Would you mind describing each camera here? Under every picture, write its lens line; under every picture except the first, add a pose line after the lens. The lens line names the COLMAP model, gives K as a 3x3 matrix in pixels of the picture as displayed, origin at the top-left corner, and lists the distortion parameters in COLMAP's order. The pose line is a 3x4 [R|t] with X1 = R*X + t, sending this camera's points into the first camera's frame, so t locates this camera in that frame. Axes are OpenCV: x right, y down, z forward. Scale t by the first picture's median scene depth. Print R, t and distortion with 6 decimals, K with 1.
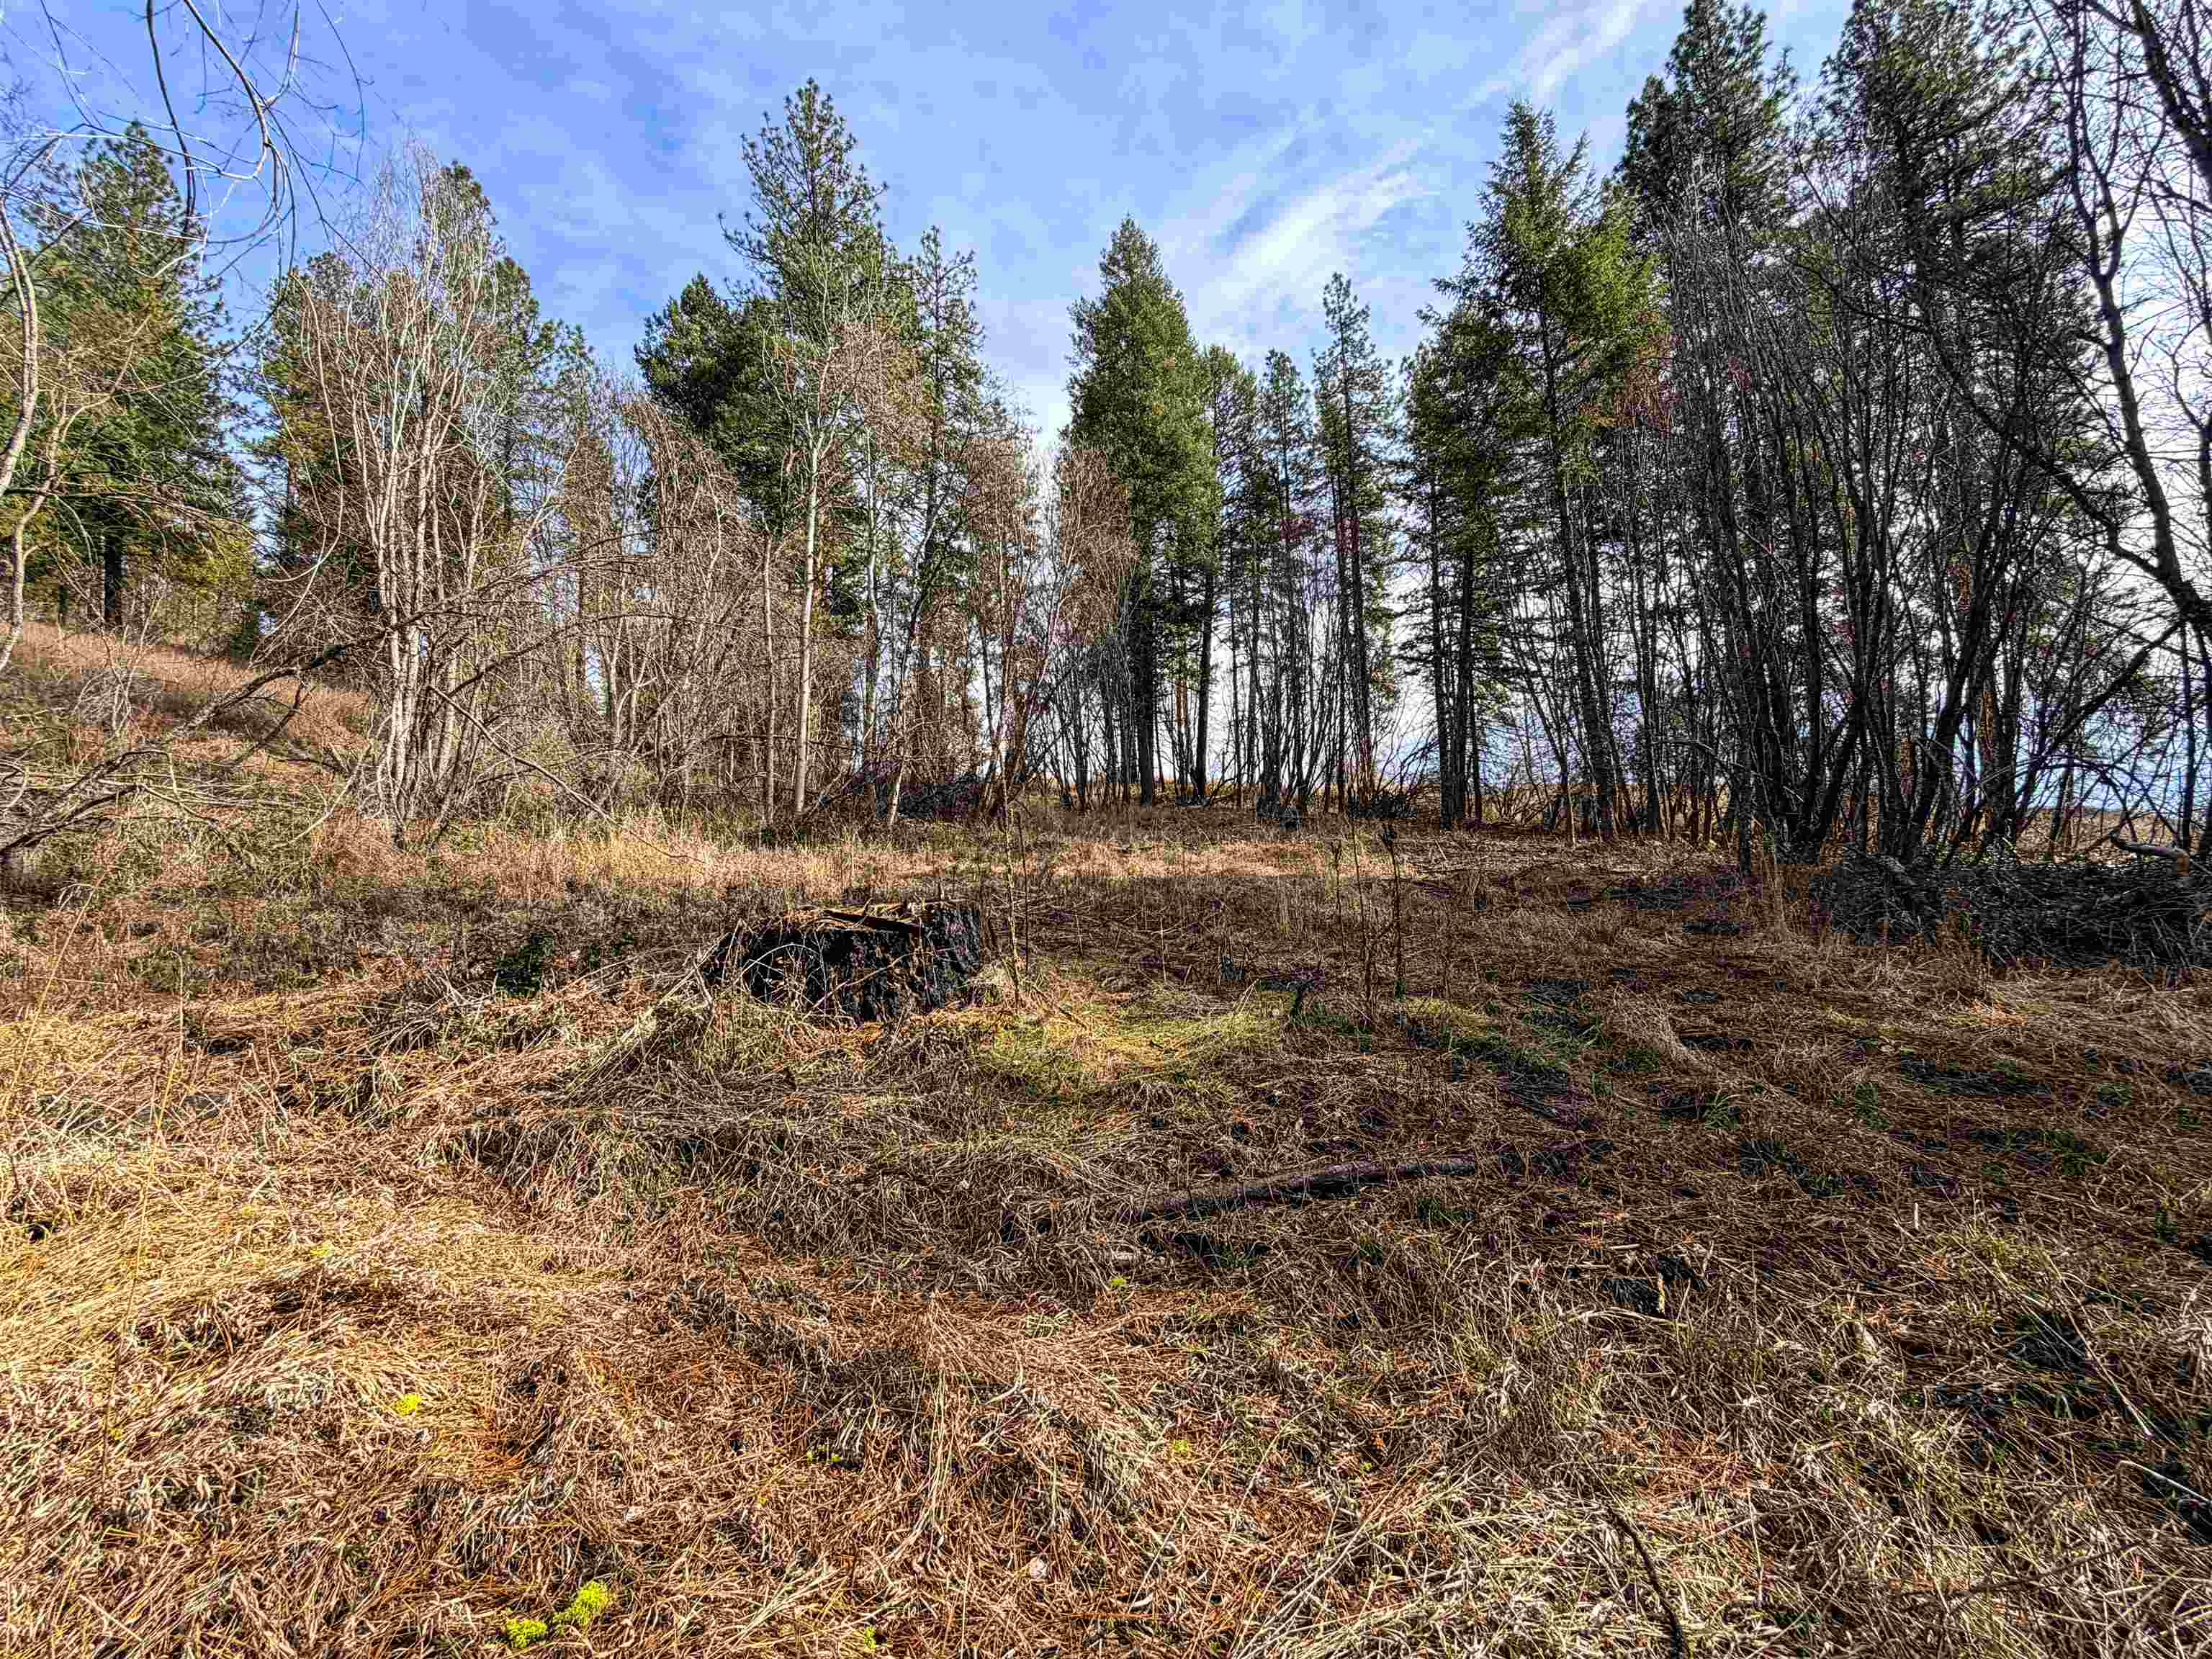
lens RADIAL K [[879.2, 0, 1098.7], [0, 879.2, 834.9], [0, 0, 1]] dist [0.000447, -0.000228]
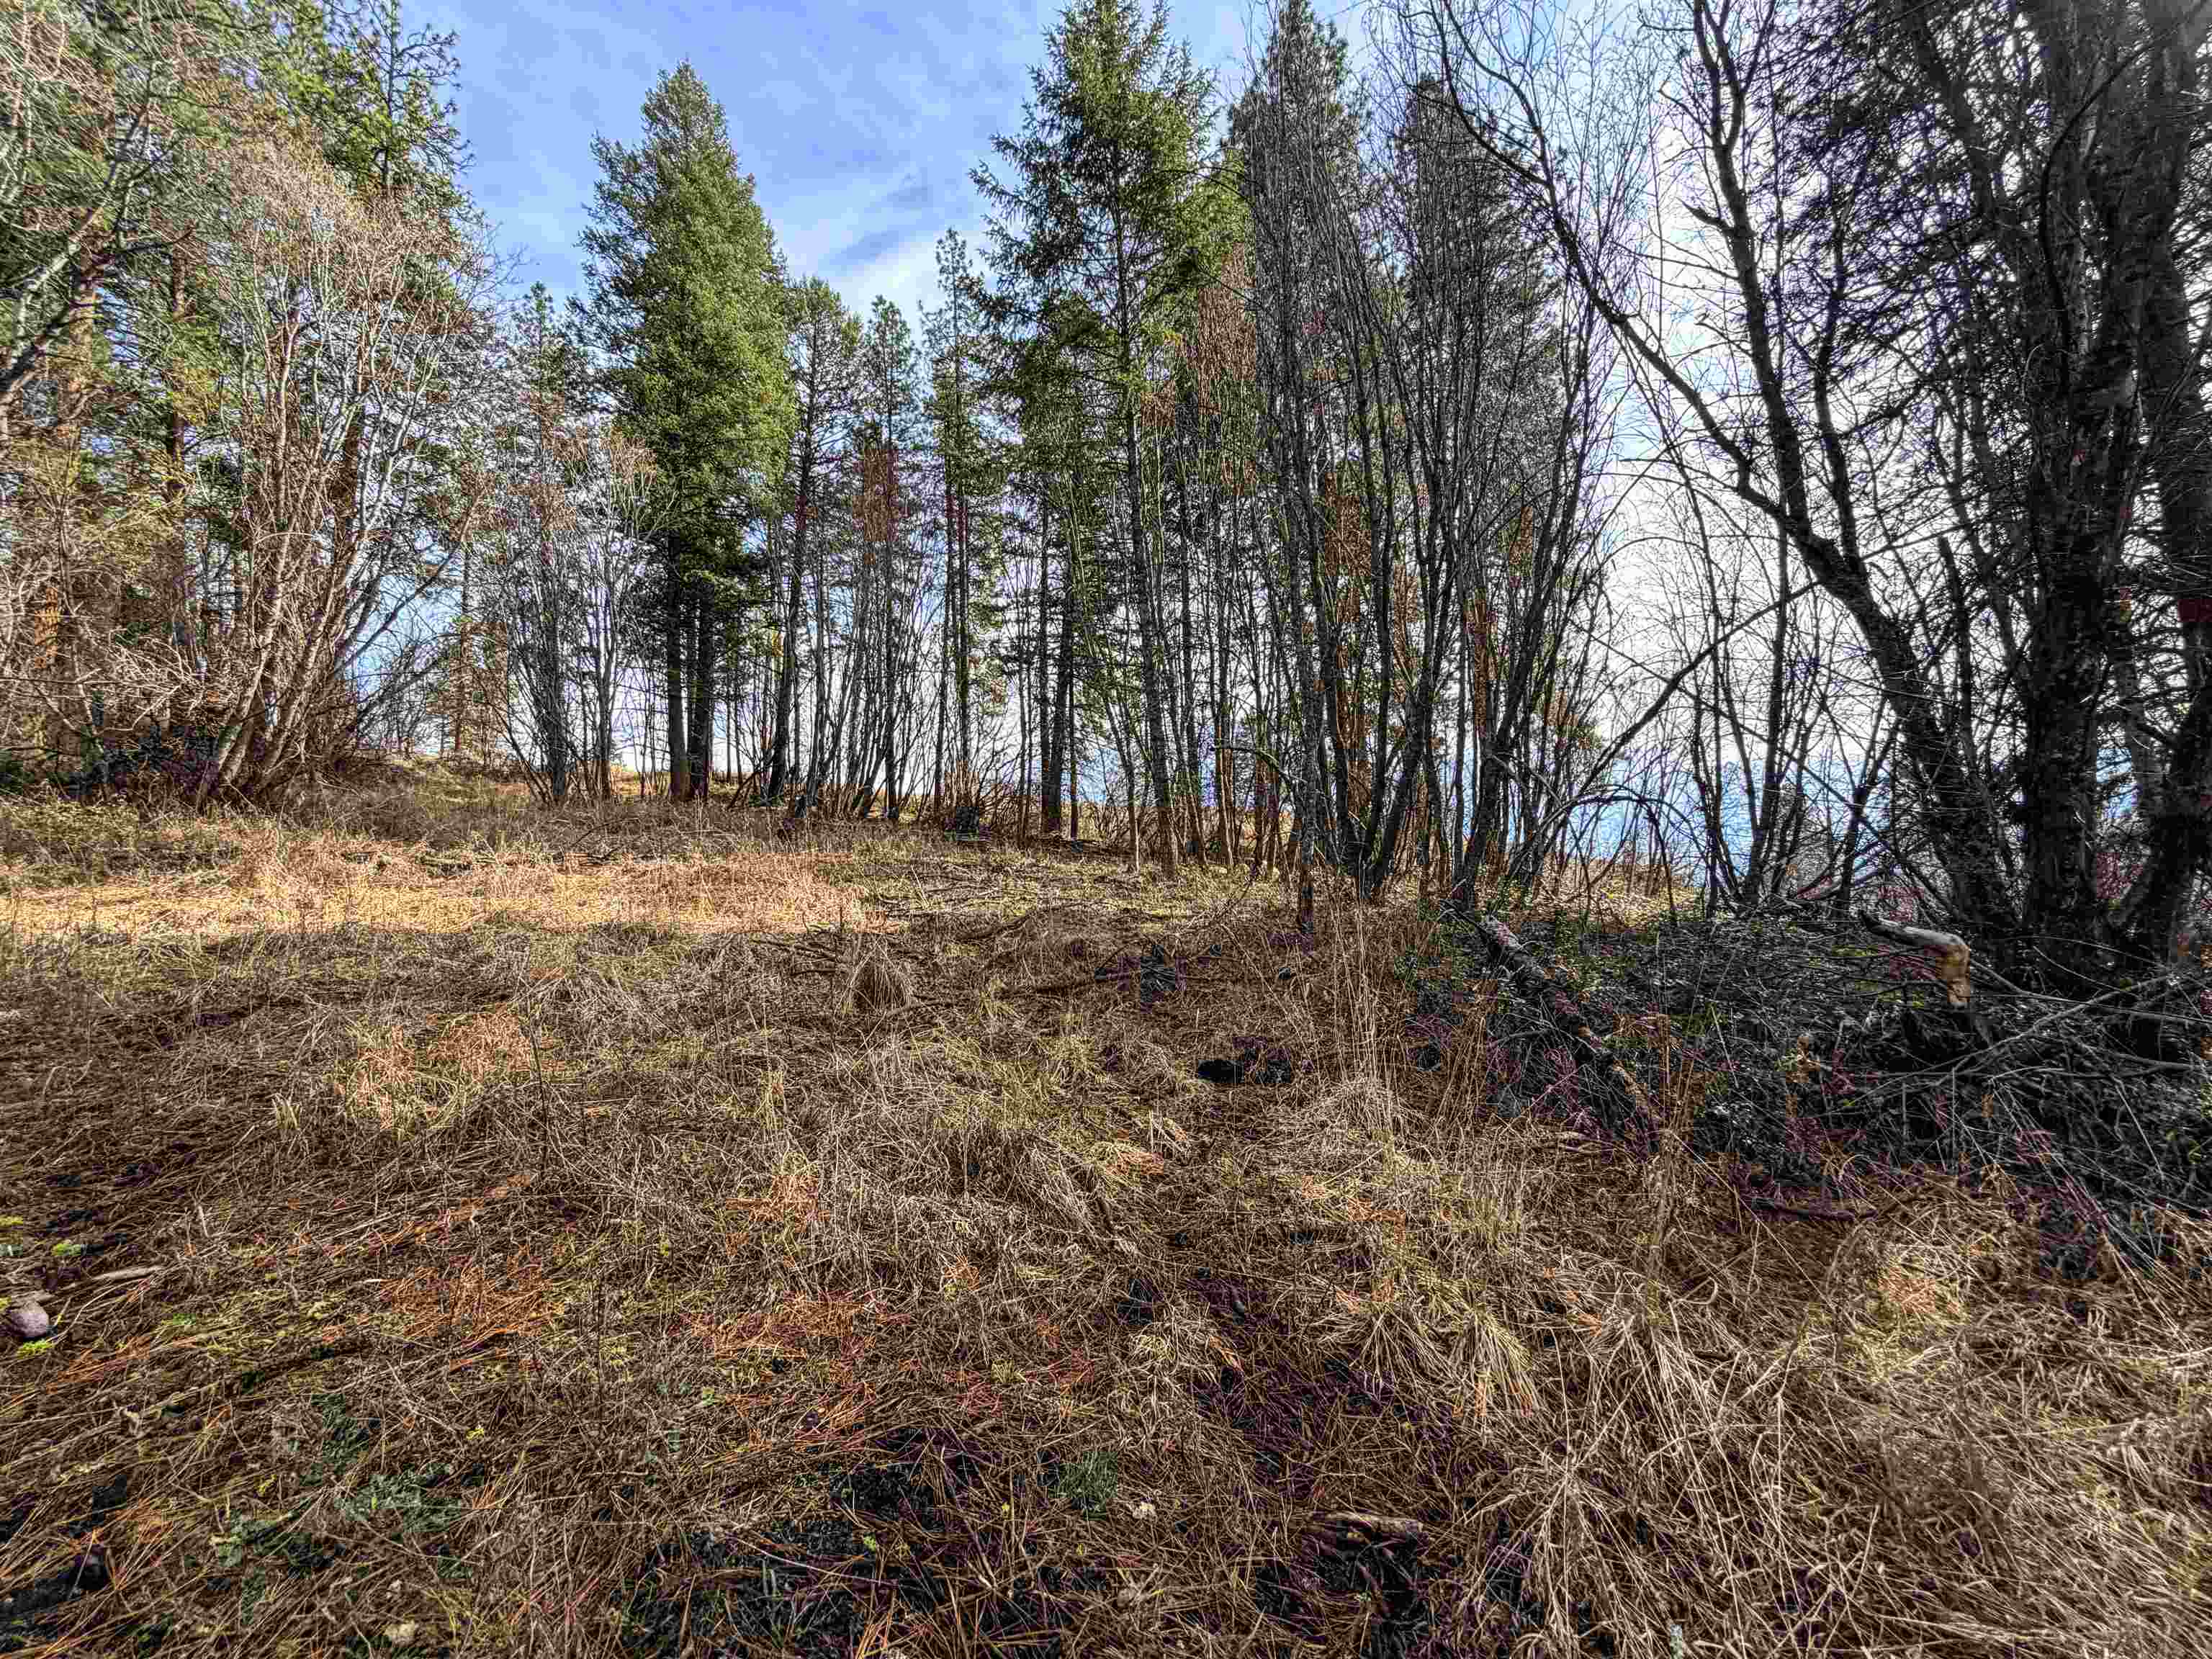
lens RADIAL K [[879.2, 0, 1098.7], [0, 879.2, 834.9], [0, 0, 1]] dist [0.000447, -0.000228]
pose [[0.919705, 0.036861, 0.390876, 0.088675], [-0.033758, 0.999320, -0.014809, -0.005172], [-0.391156, 0.000424, 0.920324, 0.119950]]
